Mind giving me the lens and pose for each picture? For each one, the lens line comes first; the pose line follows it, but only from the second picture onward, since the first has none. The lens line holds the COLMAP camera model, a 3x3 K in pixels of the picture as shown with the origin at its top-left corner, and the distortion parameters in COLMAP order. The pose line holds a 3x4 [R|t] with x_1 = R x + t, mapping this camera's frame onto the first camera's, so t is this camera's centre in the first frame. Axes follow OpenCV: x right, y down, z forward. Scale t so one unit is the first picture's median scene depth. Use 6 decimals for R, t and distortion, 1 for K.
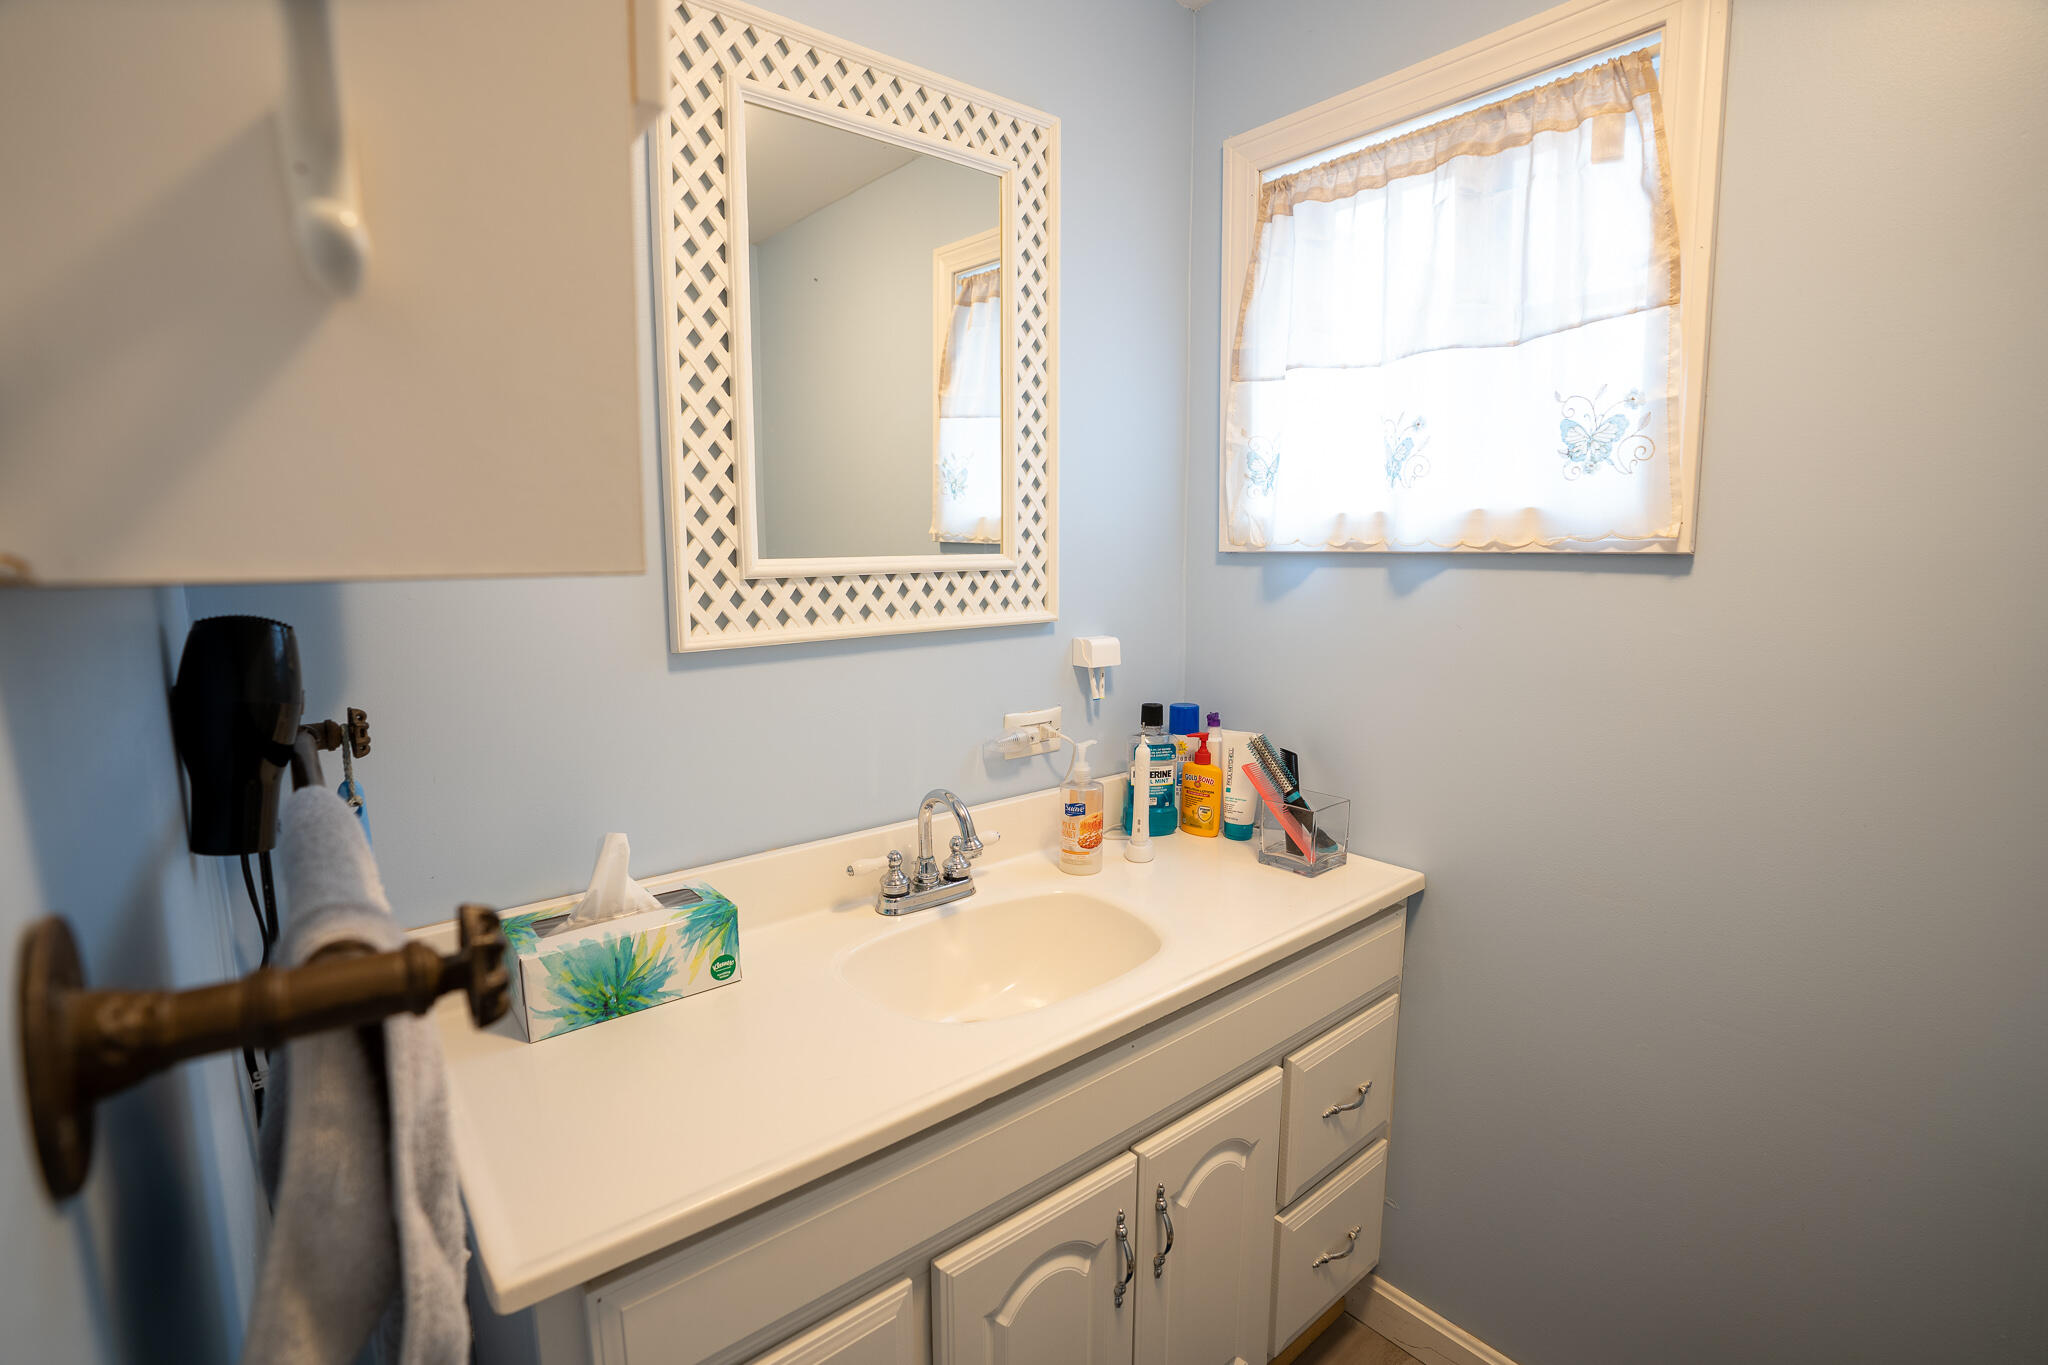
lens RADIAL K [[946.8, 0, 1023.9], [0, 946.8, 678.2], [0, 0, 1]] dist [-0.073135, 0.029400]
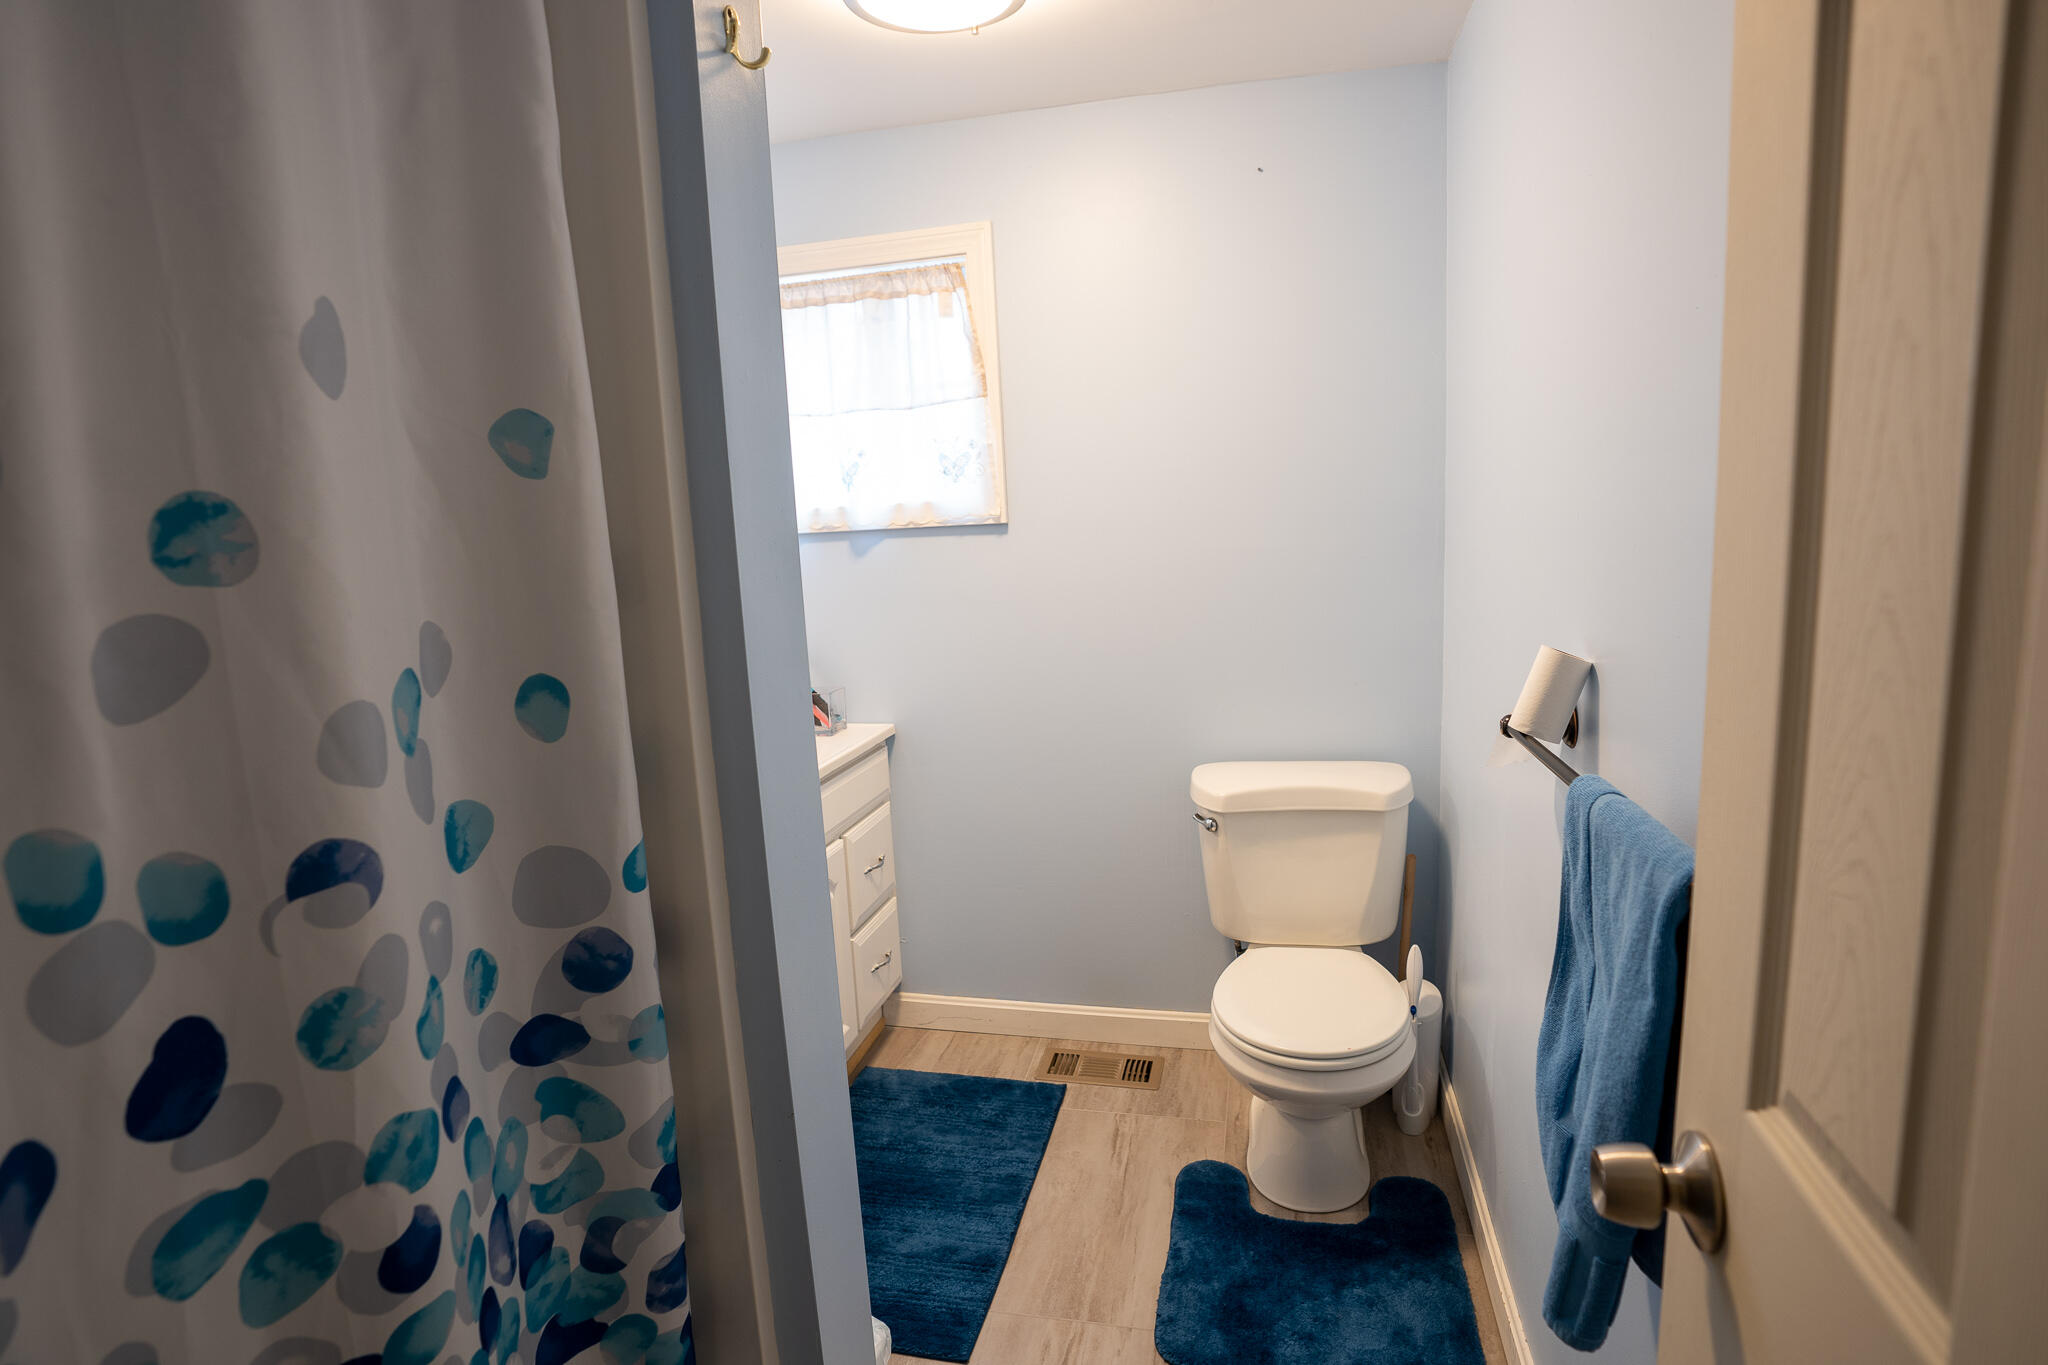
lens RADIAL K [[946.8, 0, 1023.9], [0, 946.8, 678.2], [0, 0, 1]] dist [-0.073135, 0.029400]
pose [[0.794470, -0.130143, 0.593195, -0.431071], [0.123234, 0.990995, 0.052369, 0.081521], [-0.594668, 0.031496, 0.803354, -0.564909]]
